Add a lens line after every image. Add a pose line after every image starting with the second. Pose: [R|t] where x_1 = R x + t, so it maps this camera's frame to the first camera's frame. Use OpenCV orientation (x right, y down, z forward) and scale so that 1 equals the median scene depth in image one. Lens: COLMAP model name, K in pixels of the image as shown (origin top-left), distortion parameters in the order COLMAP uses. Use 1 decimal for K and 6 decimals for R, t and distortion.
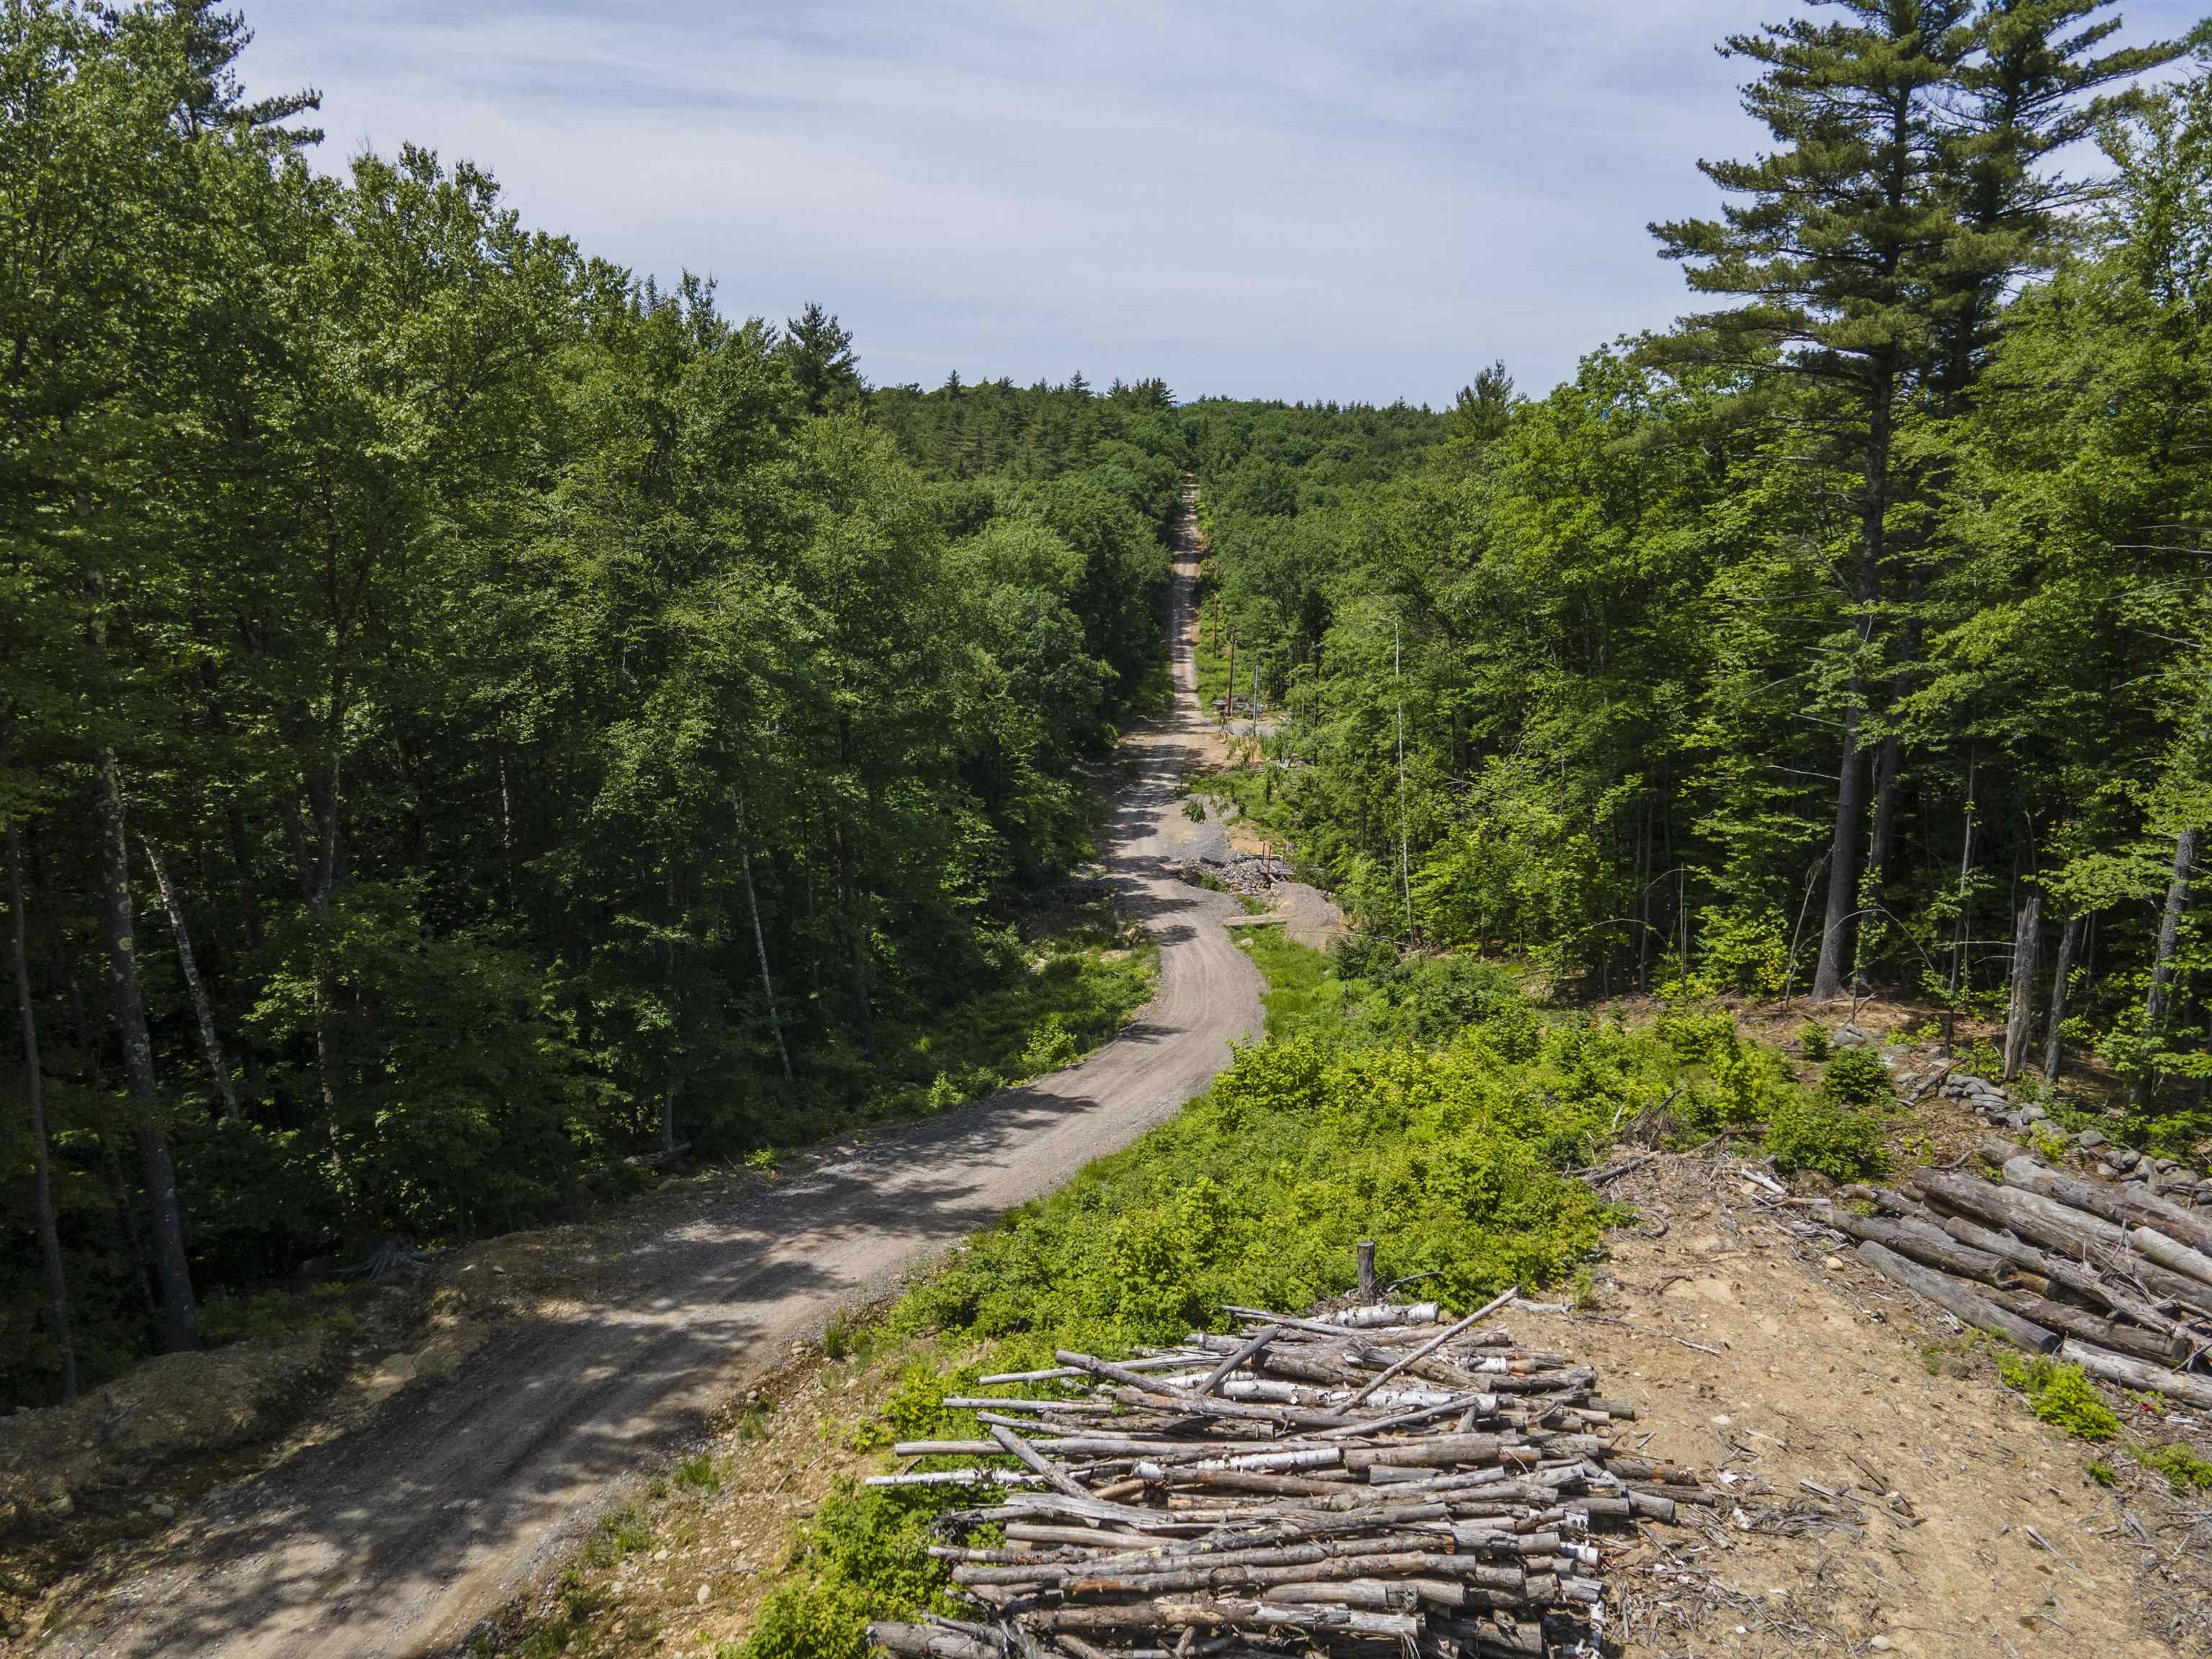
lens RADIAL K [[1530.1, 0, 1104.5], [0, 1530.1, 838.9], [0, 0, 1]] dist [0.024260, 0.025818]
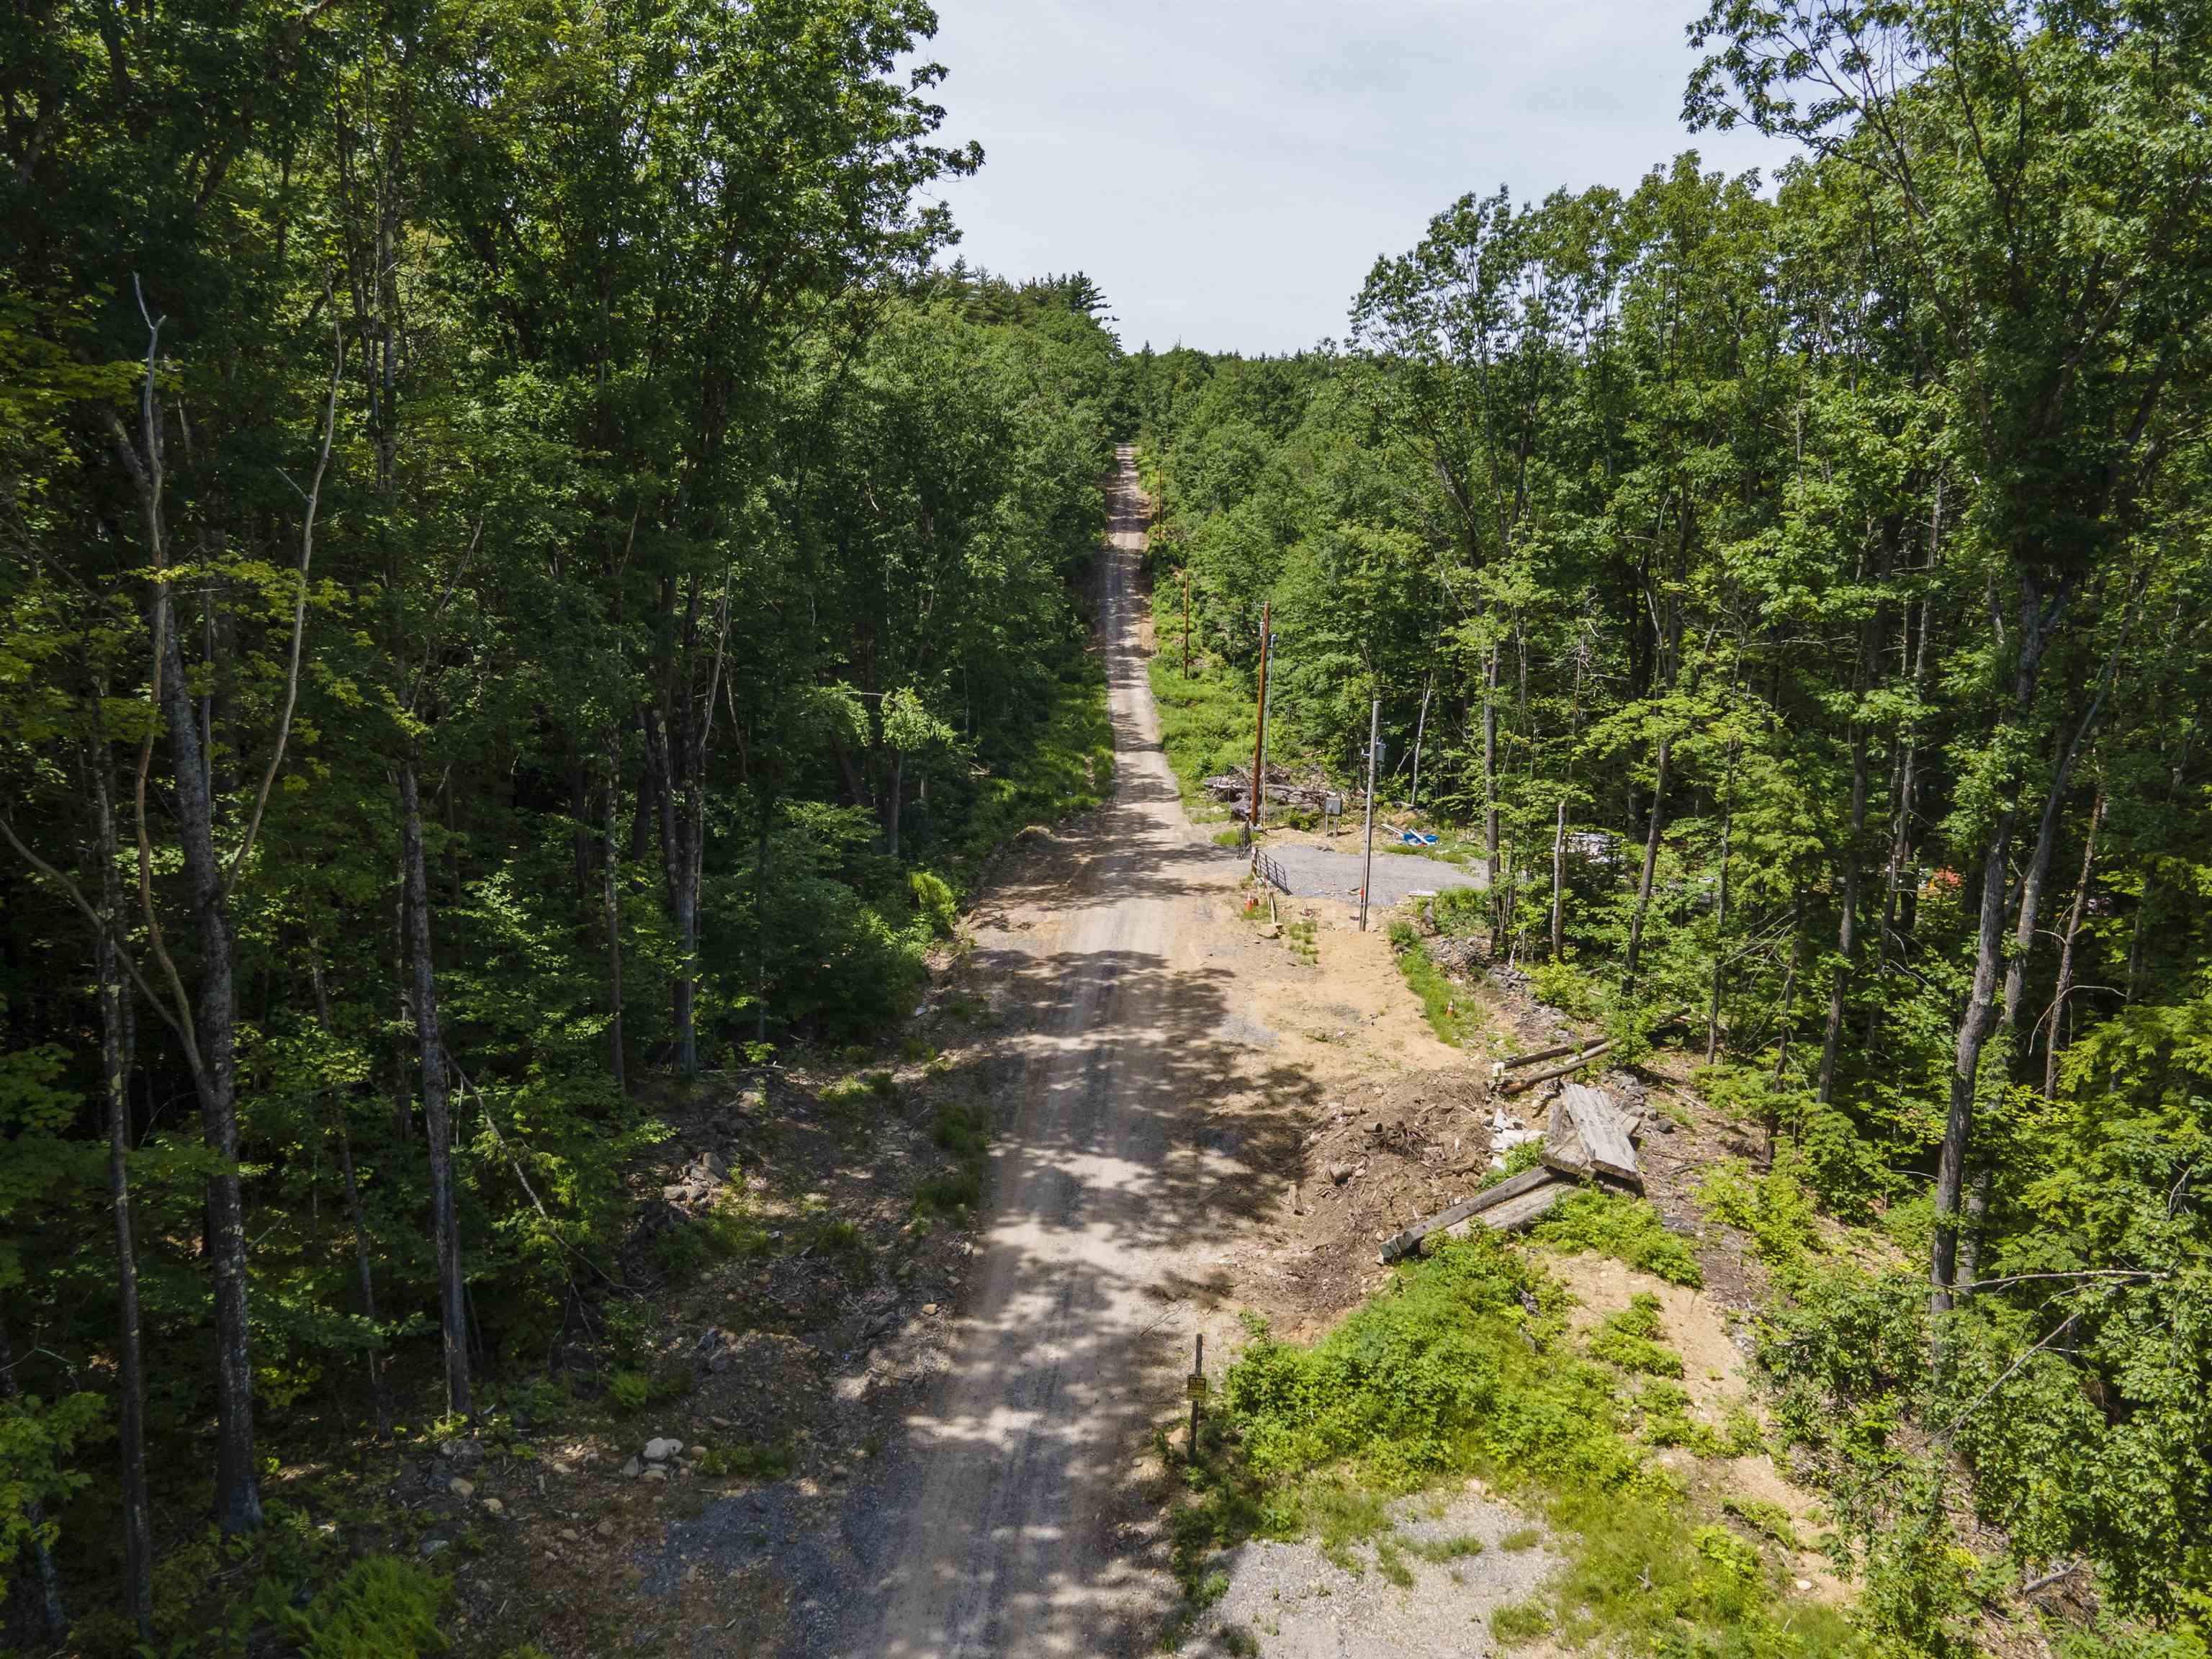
lens RADIAL K [[1530.1, 0, 1117.2], [0, 1530.1, 828.8], [0, 0, 1]] dist [0.024260, 0.025818]
pose [[0.998579, -0.013159, 0.051648, 0.037308], [0.014165, 0.999716, -0.019162, -0.108964], [-0.051381, 0.019866, 0.998482, 0.915108]]
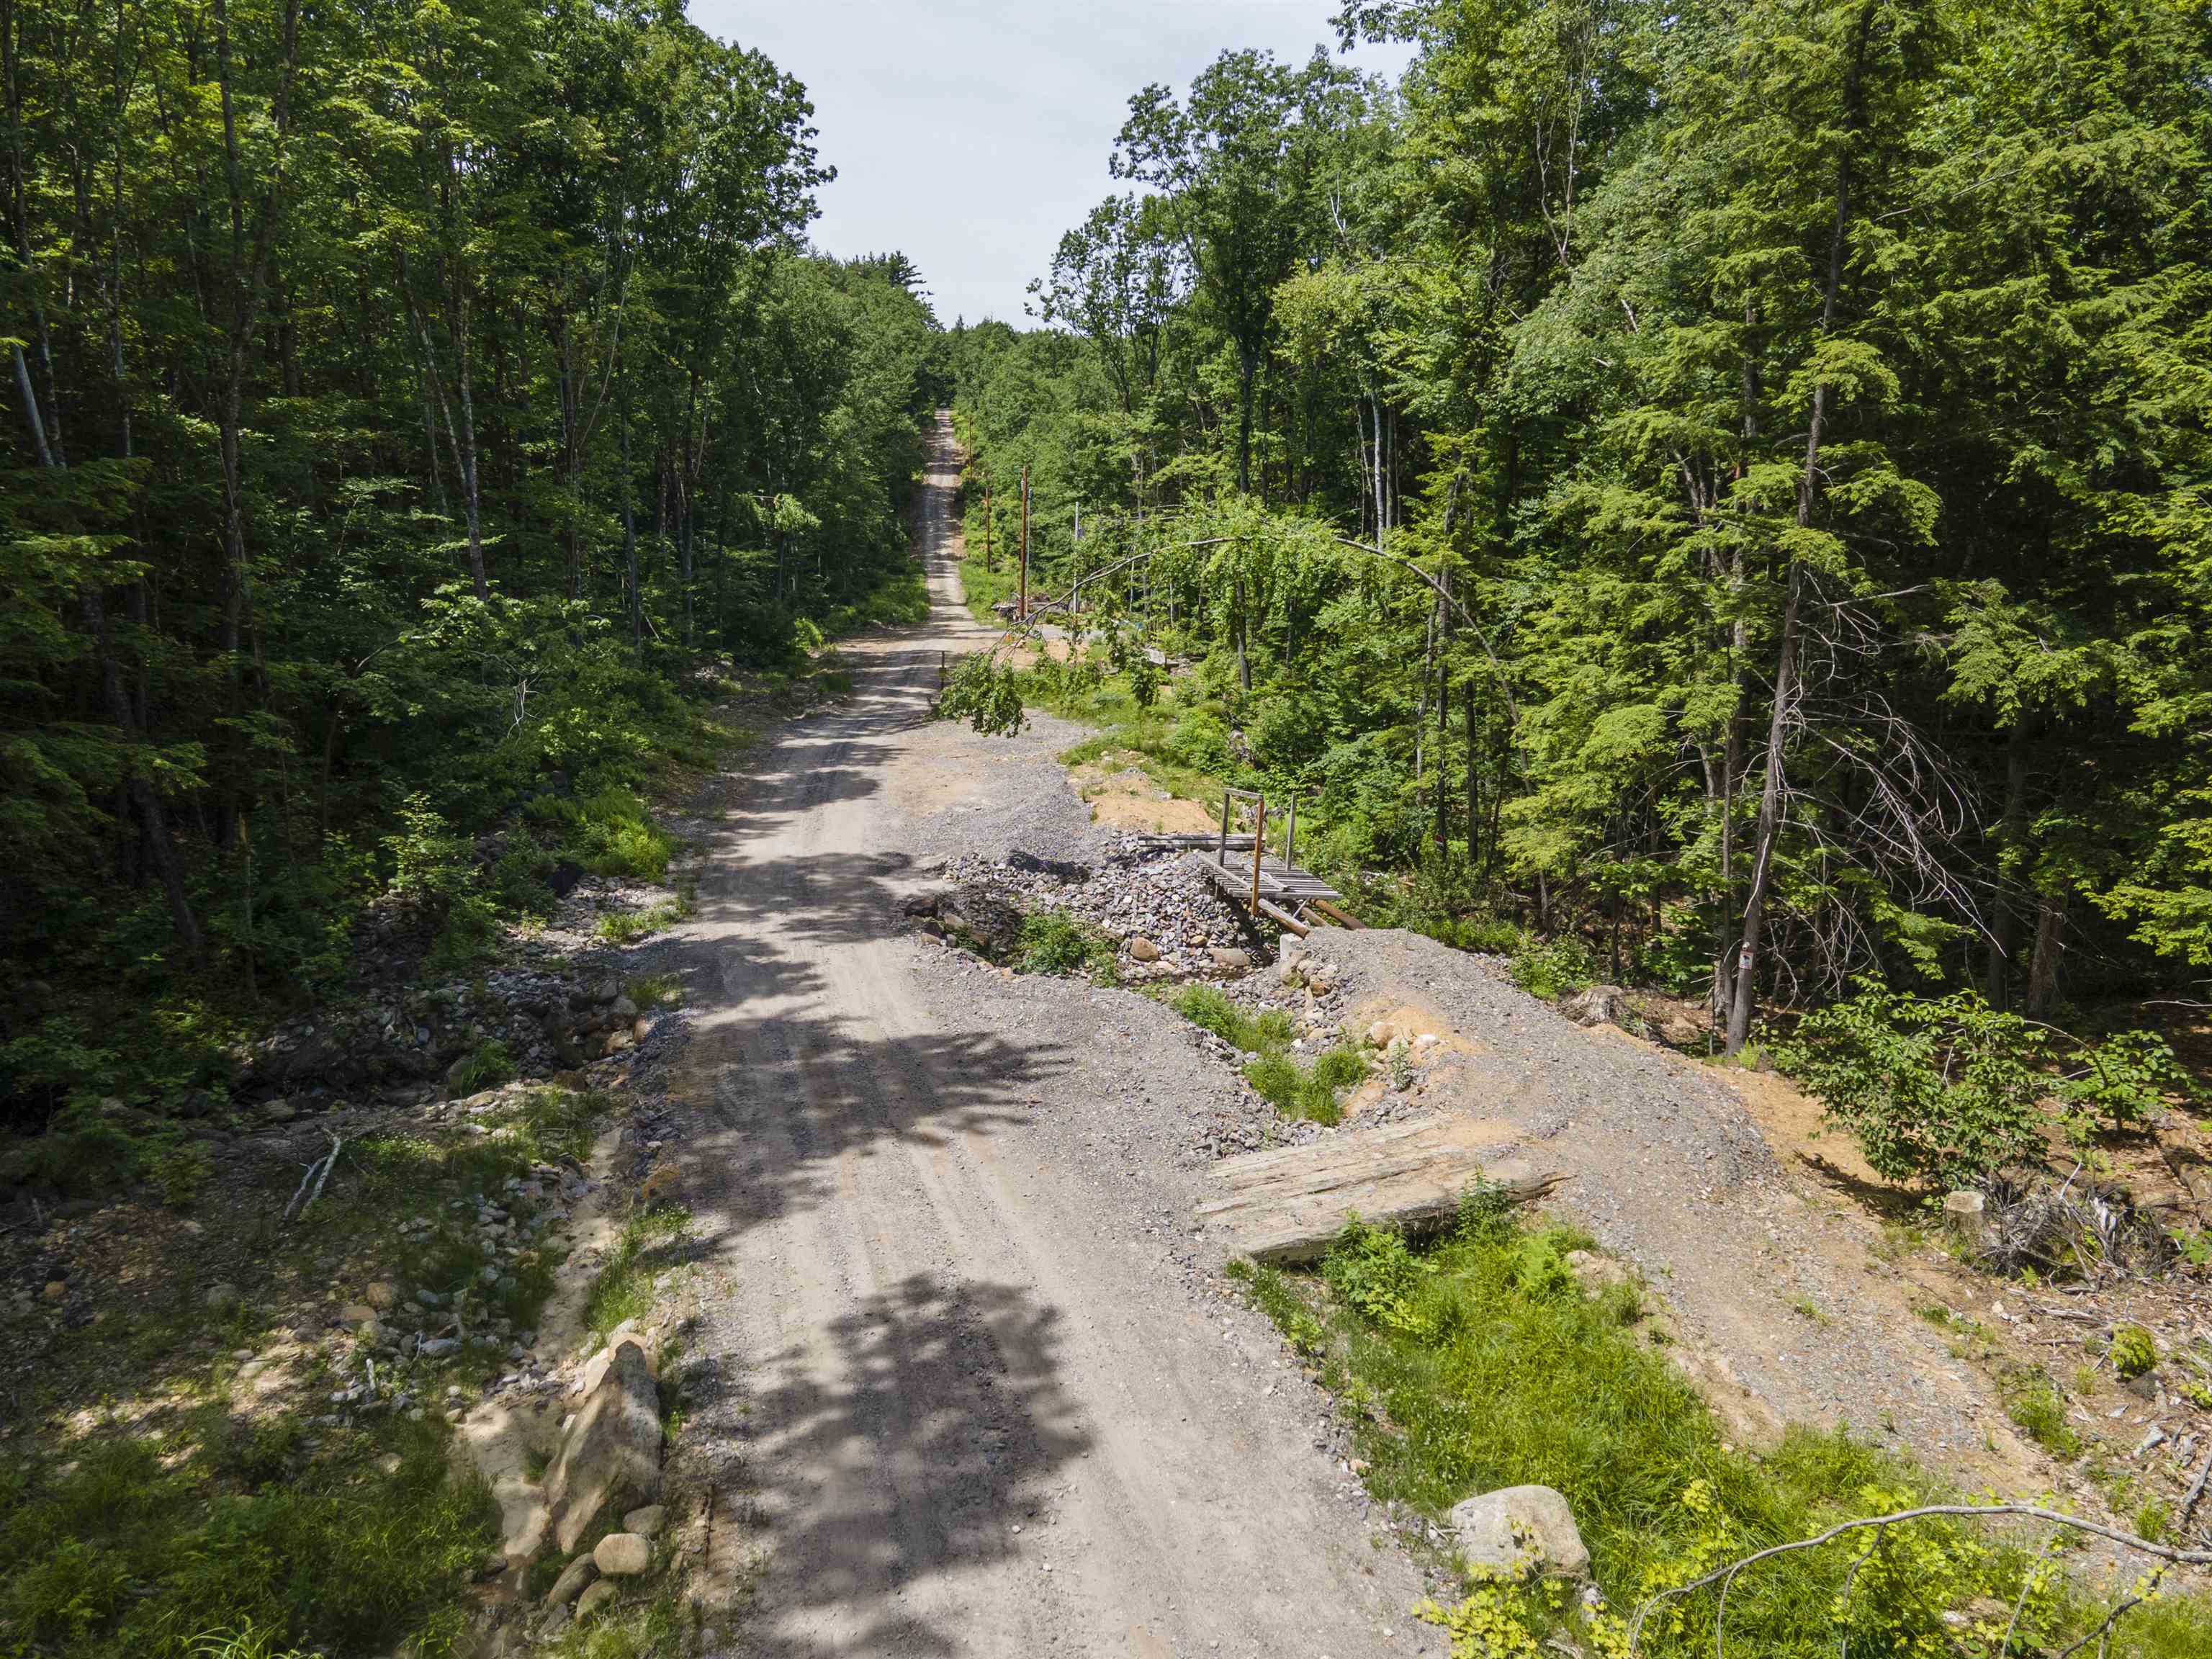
lens RADIAL K [[1530.1, 0, 1100.7], [0, 1530.1, 824.8], [0, 0, 1]] dist [0.024260, 0.025818]
pose [[0.988413, -0.036451, 0.147350, 0.032603], [0.038601, 0.999185, -0.011761, 0.009880], [-0.146801, 0.017313, 0.989015, 0.630054]]
